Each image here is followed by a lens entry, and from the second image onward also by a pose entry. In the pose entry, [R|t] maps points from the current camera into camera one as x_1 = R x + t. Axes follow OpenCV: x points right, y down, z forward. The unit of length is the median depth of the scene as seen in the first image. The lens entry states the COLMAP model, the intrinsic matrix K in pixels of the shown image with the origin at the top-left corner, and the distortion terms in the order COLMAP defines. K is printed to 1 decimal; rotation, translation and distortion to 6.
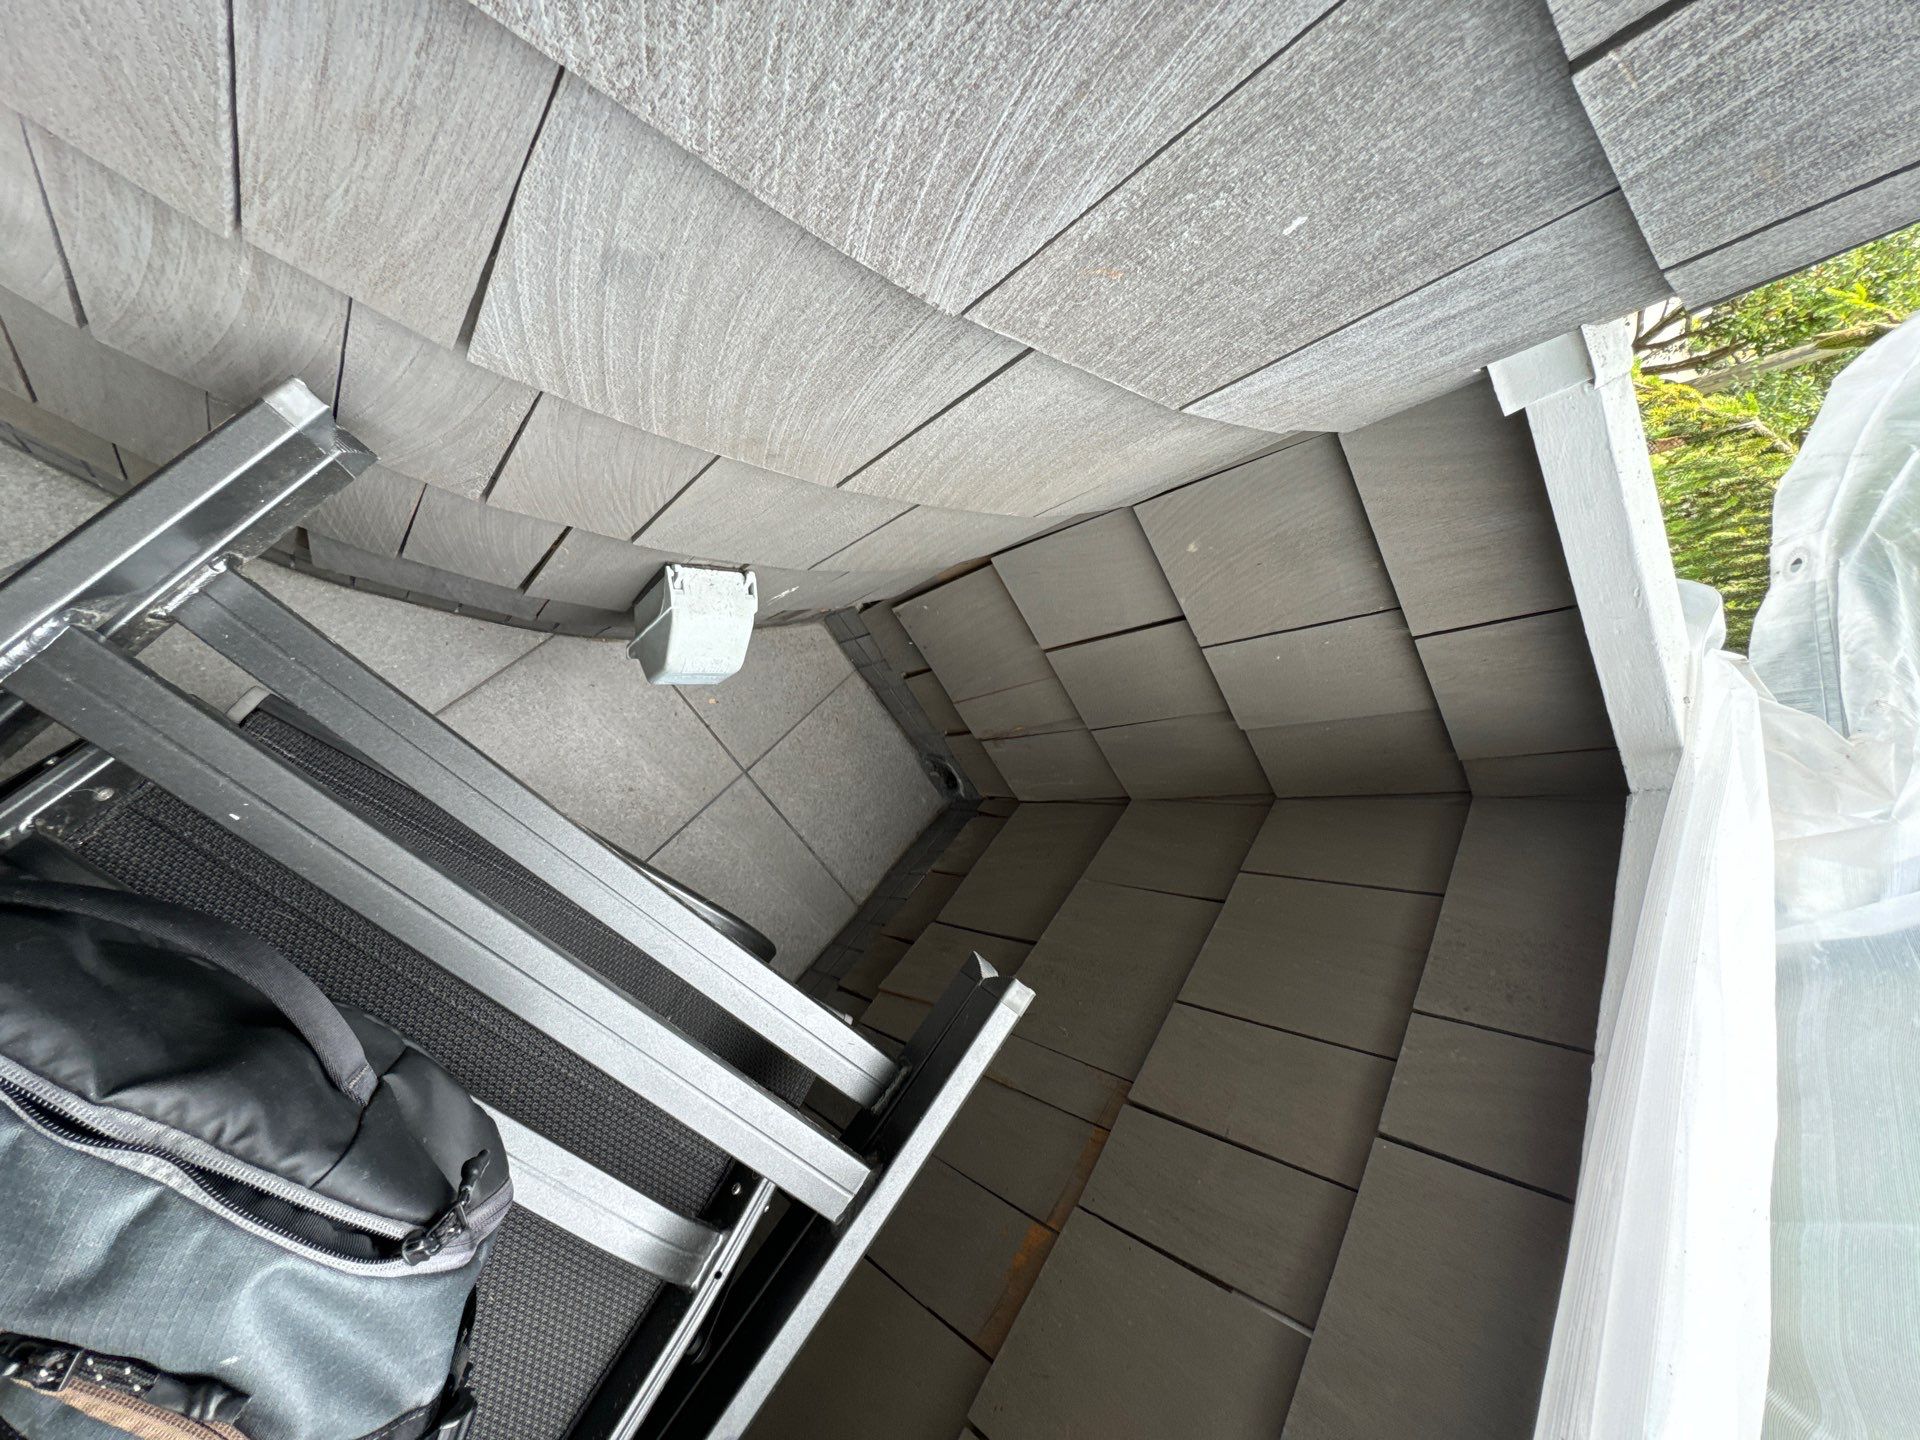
lens RADIAL K [[771.0, 0, 960.0], [0, 771.0, 720.0], [0, 0, 1]] dist [-0.002205, 0.000713]
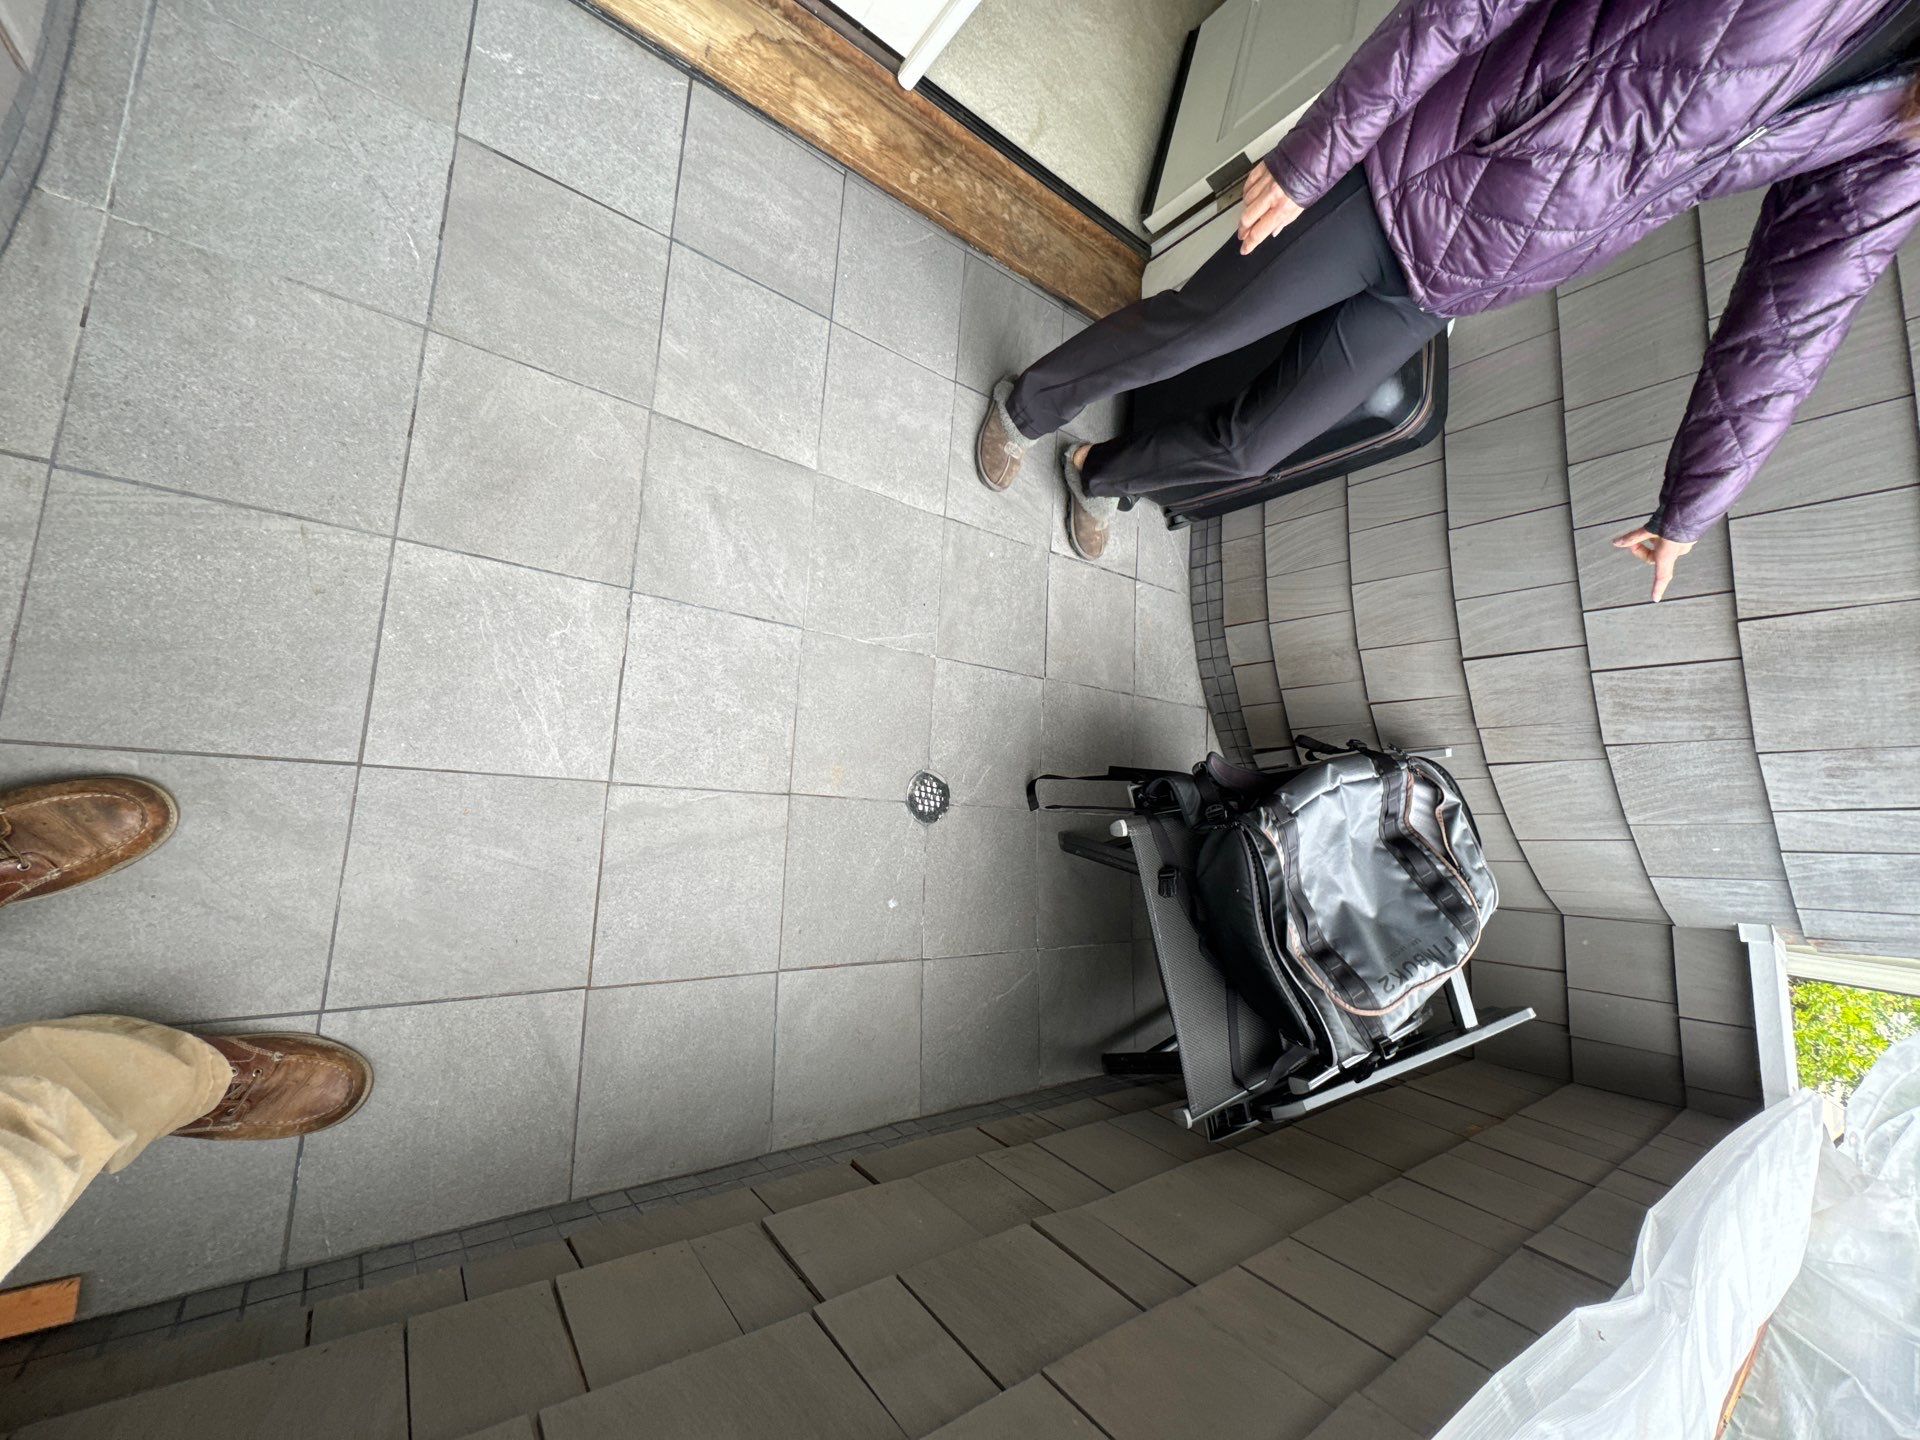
lens RADIAL K [[771.0, 0, 960.0], [0, 771.0, 720.0], [0, 0, 1]] dist [-0.002205, 0.000713]
pose [[0.817592, 0.522851, -0.241184, -1.434638], [-0.573101, 0.698440, -0.428646, 1.902585], [-0.055666, 0.488680, 0.870685, -1.777622]]
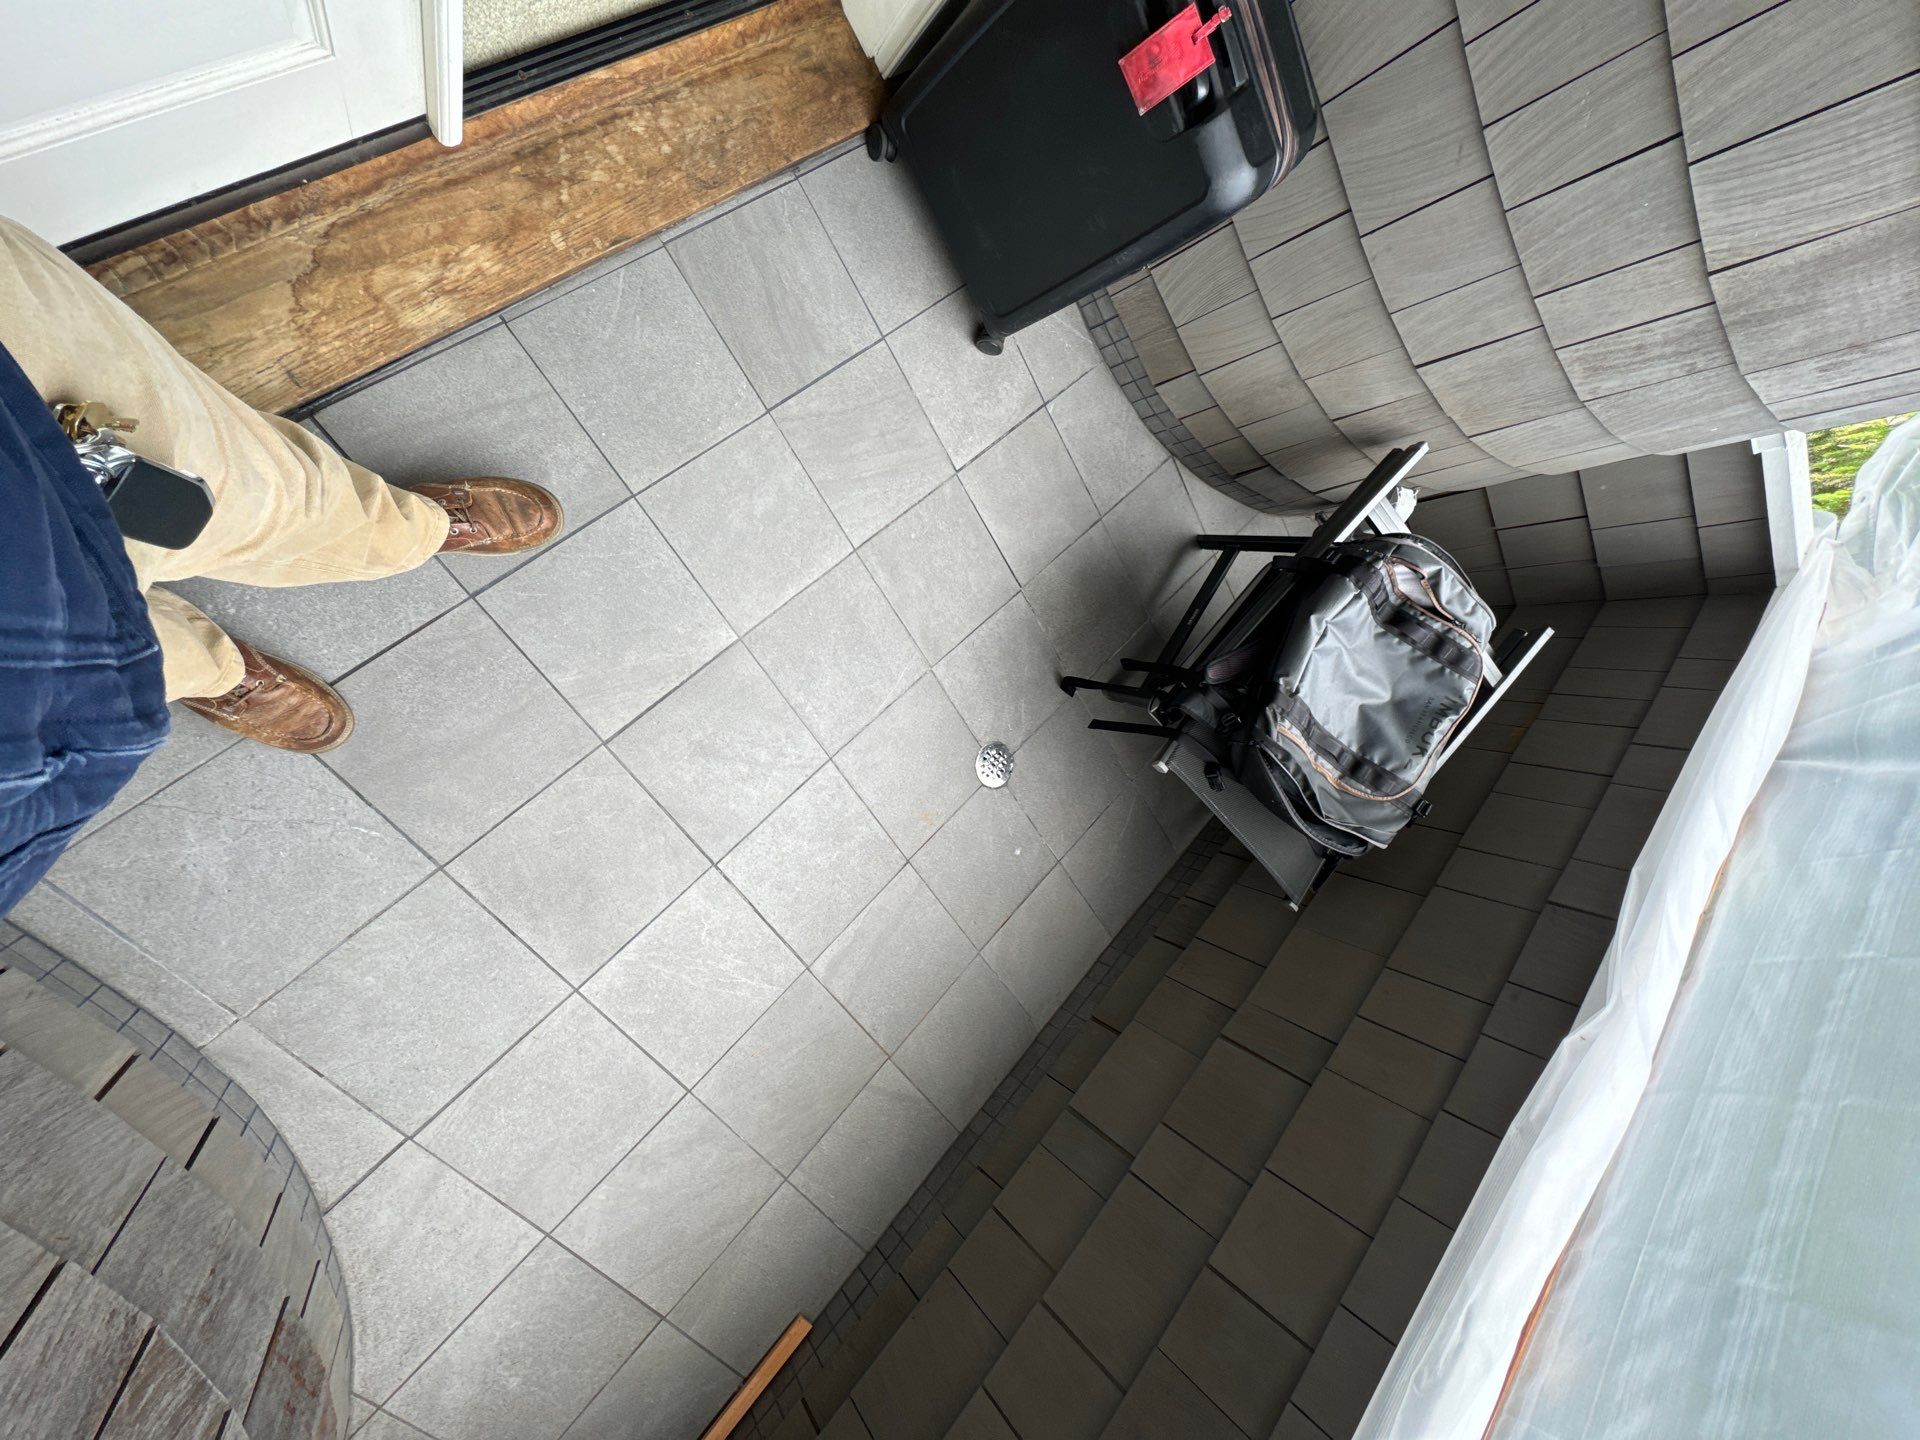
lens RADIAL K [[771.0, 0, 960.0], [0, 771.0, 720.0], [0, 0, 1]] dist [-0.002205, 0.000713]
pose [[0.988357, 0.081870, -0.128250, -1.784040], [-0.065624, 0.989839, 0.126143, 0.444650], [0.137274, -0.116258, 0.983687, -2.370673]]
